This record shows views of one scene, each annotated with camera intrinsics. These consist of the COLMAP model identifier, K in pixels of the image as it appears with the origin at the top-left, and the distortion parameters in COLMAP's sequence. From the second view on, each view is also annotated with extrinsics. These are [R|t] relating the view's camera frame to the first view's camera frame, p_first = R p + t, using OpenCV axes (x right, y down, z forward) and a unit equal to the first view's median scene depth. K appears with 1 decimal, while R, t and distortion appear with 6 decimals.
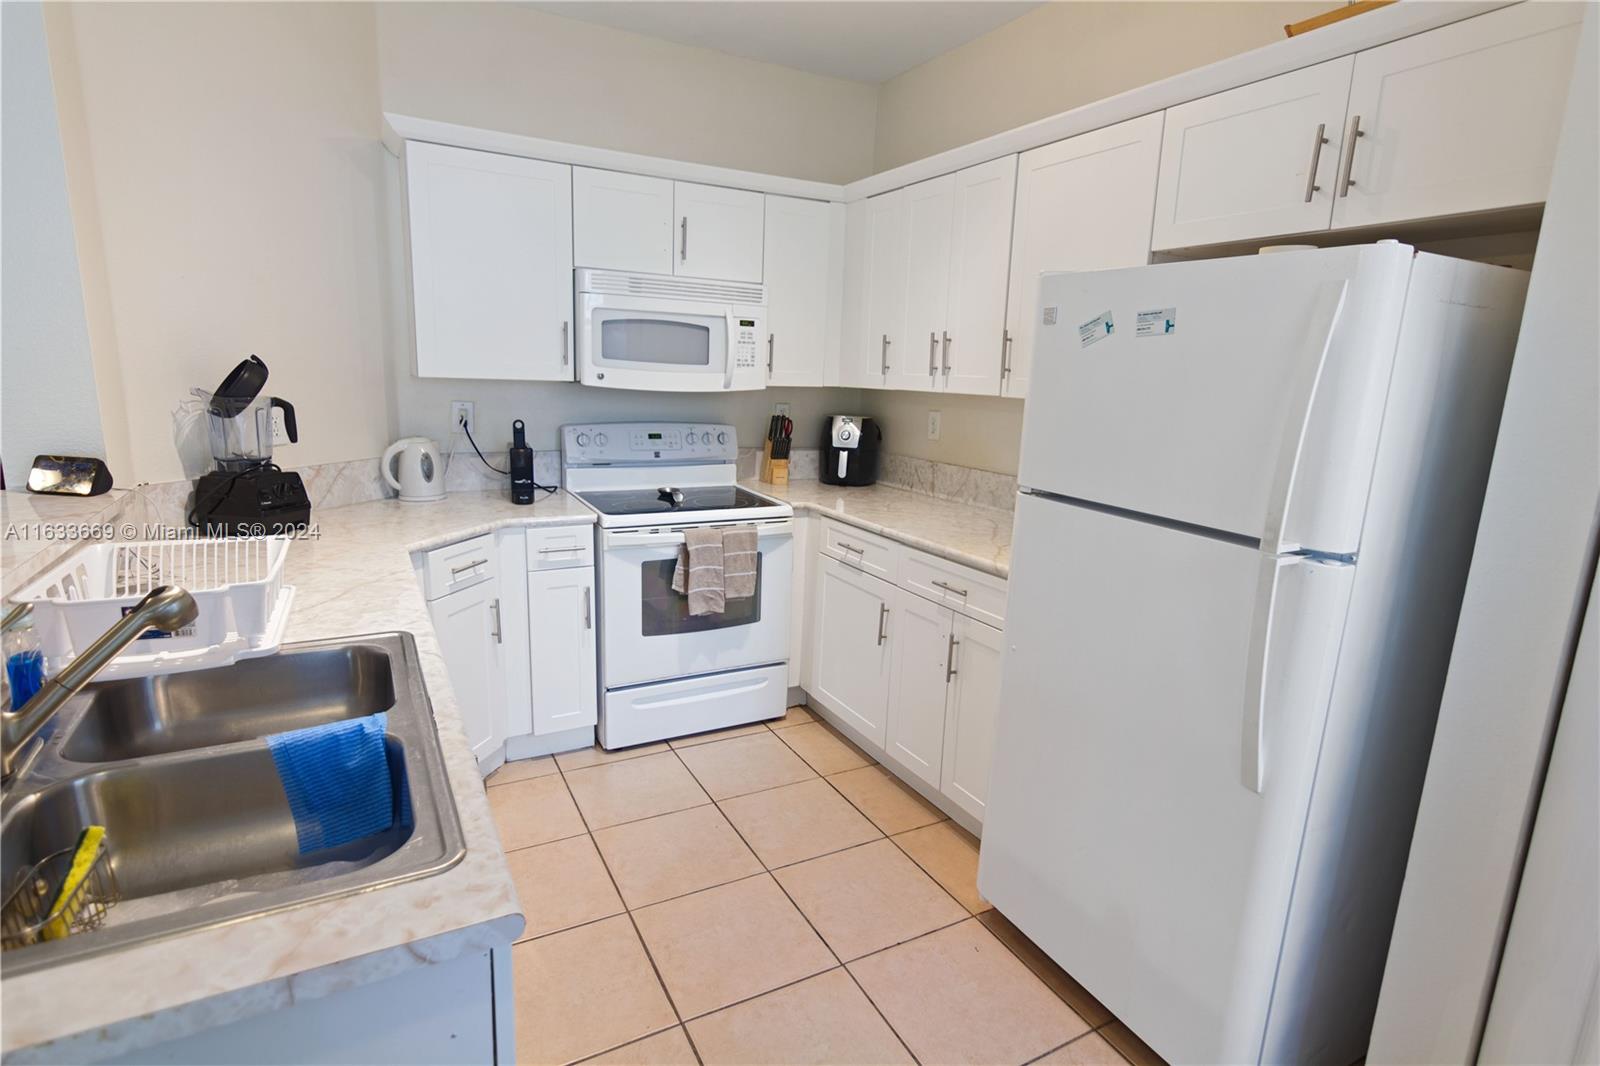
lens RADIAL K [[820.4, 0, 784.9], [0, 820.4, 530.4], [0, 0, 1]] dist [-0.000788, -0.001222]
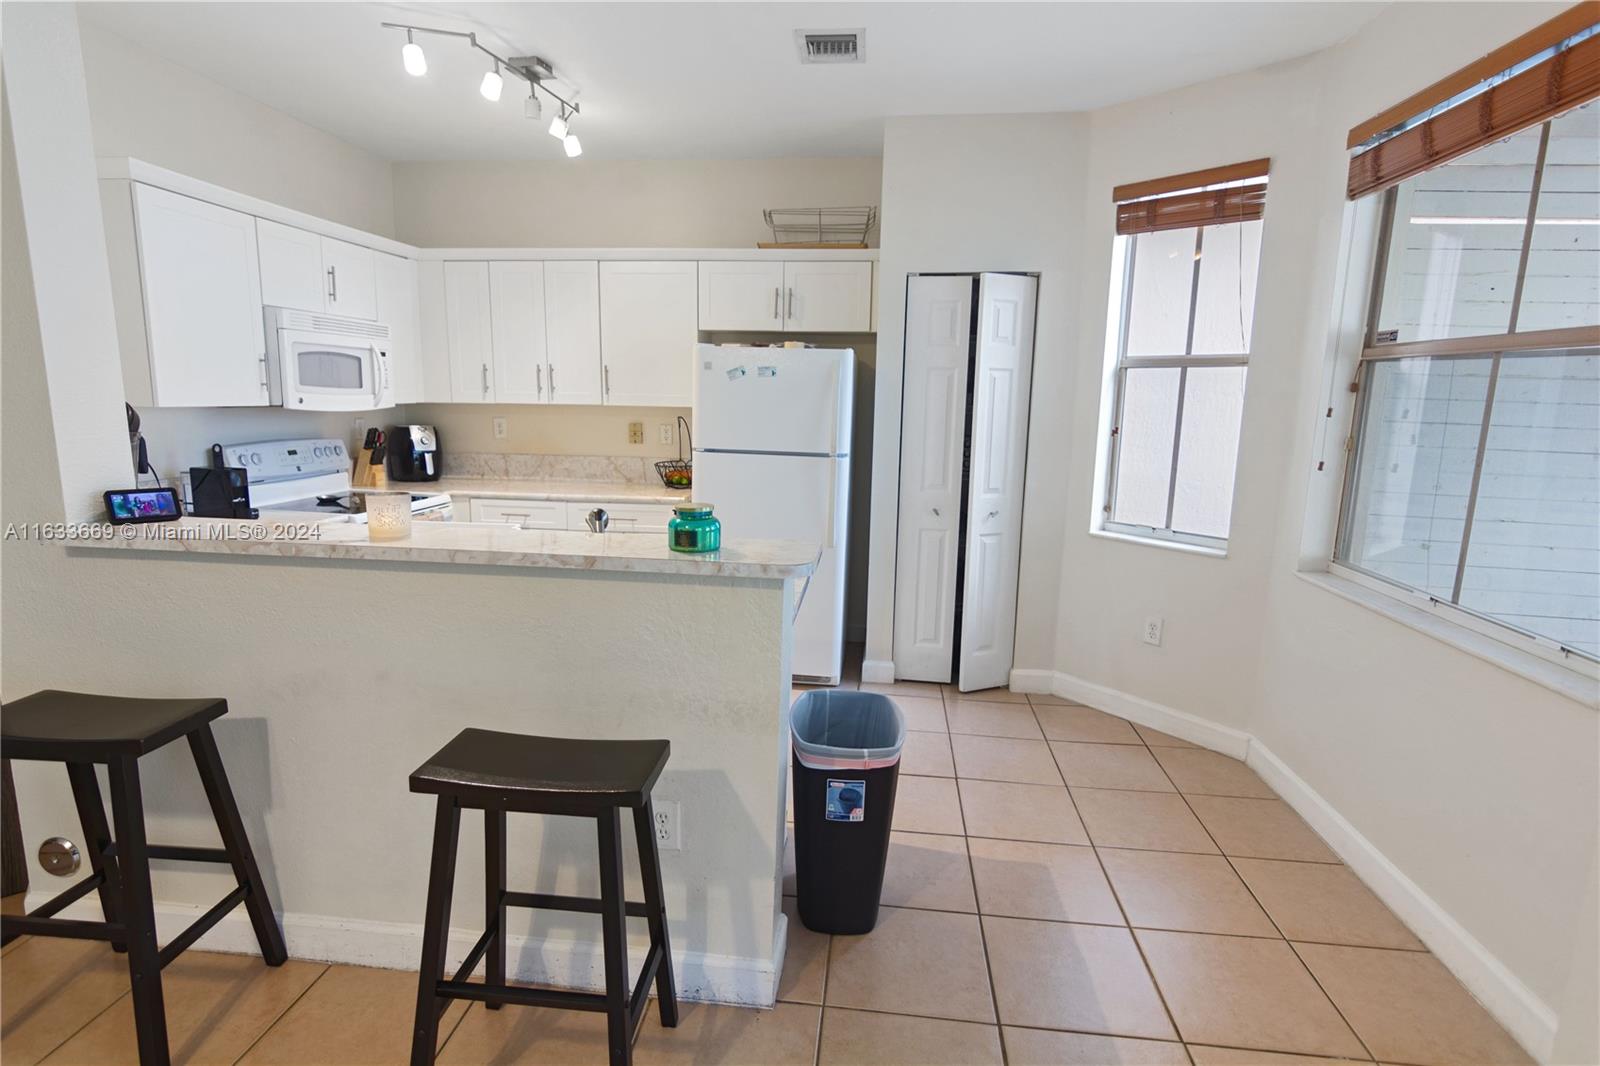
lens RADIAL K [[820.4, 0, 816.8], [0, 820.4, 532.4], [0, 0, 1]] dist [-0.000788, -0.001222]
pose [[0.549497, -0.164817, 0.819078, -0.789435], [0.164111, 0.982543, 0.087613, 0.012577], [-0.819219, 0.086277, 0.566953, -0.232643]]
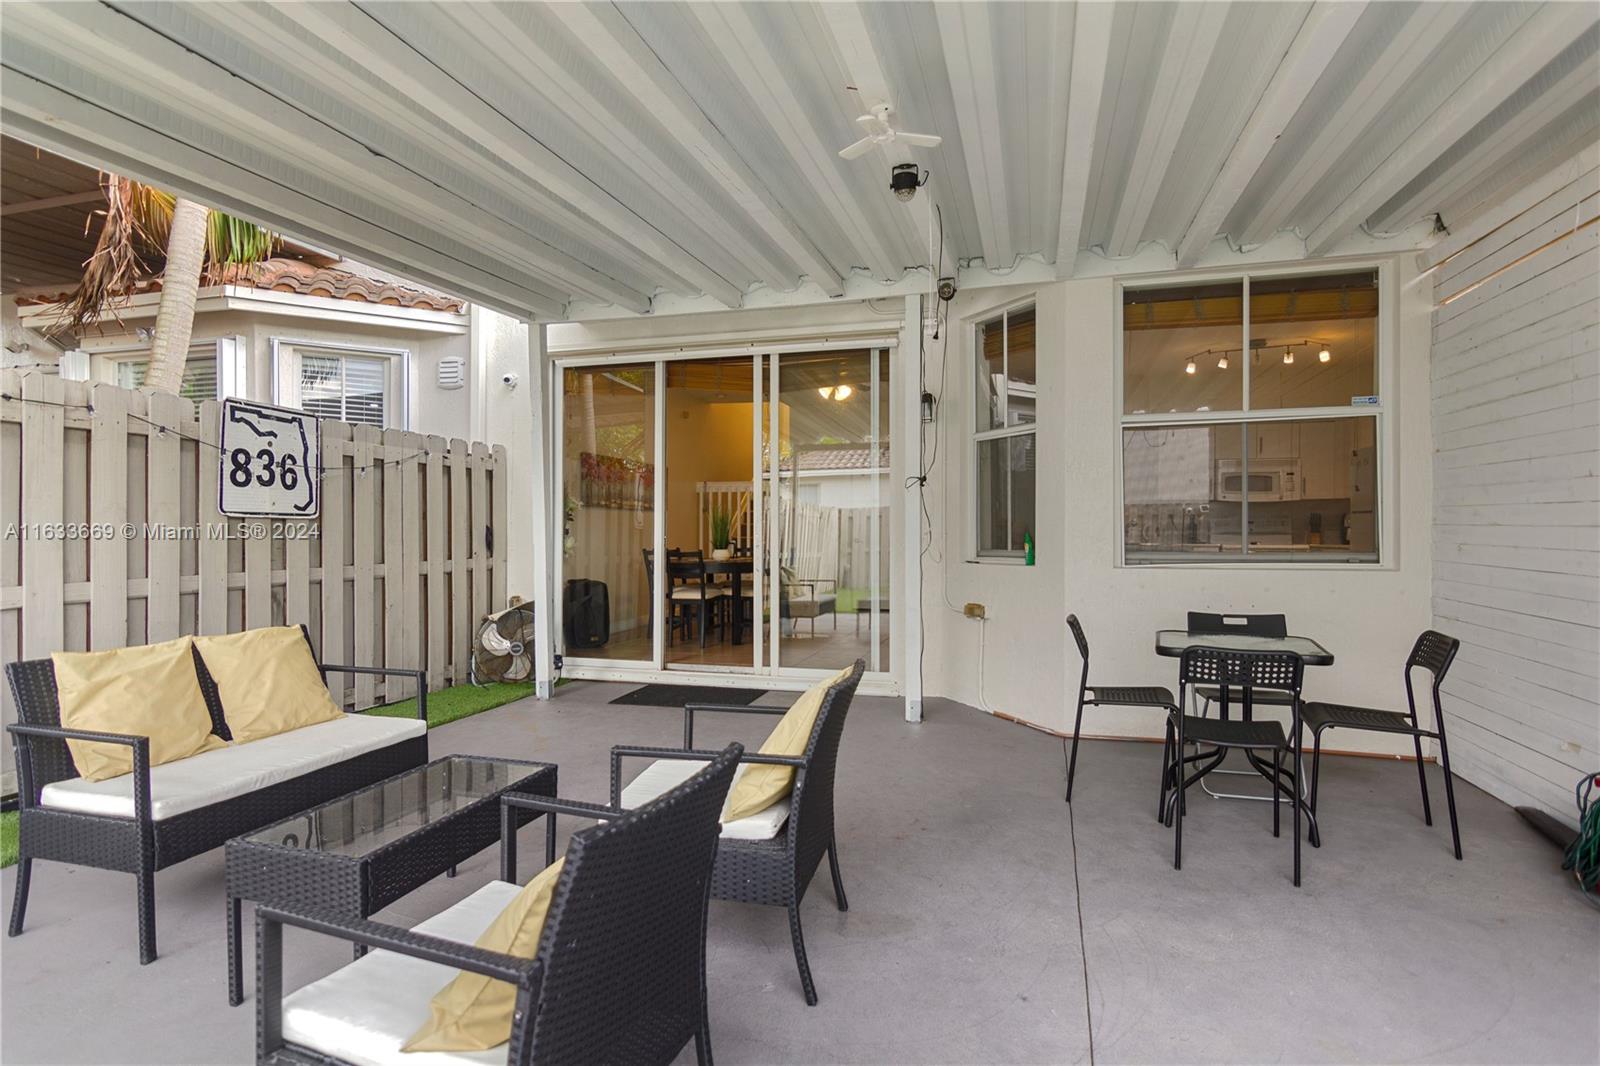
lens RADIAL K [[820.4, 0, 800.5], [0, 820.4, 530.1], [0, 0, 1]] dist [-0.000788, -0.001222]
pose [[0.723029, -0.032510, -0.690052, 0.625197], [-0.117612, 0.978516, -0.169332, 0.539536], [0.680732, 0.203591, 0.703672, -1.826556]]
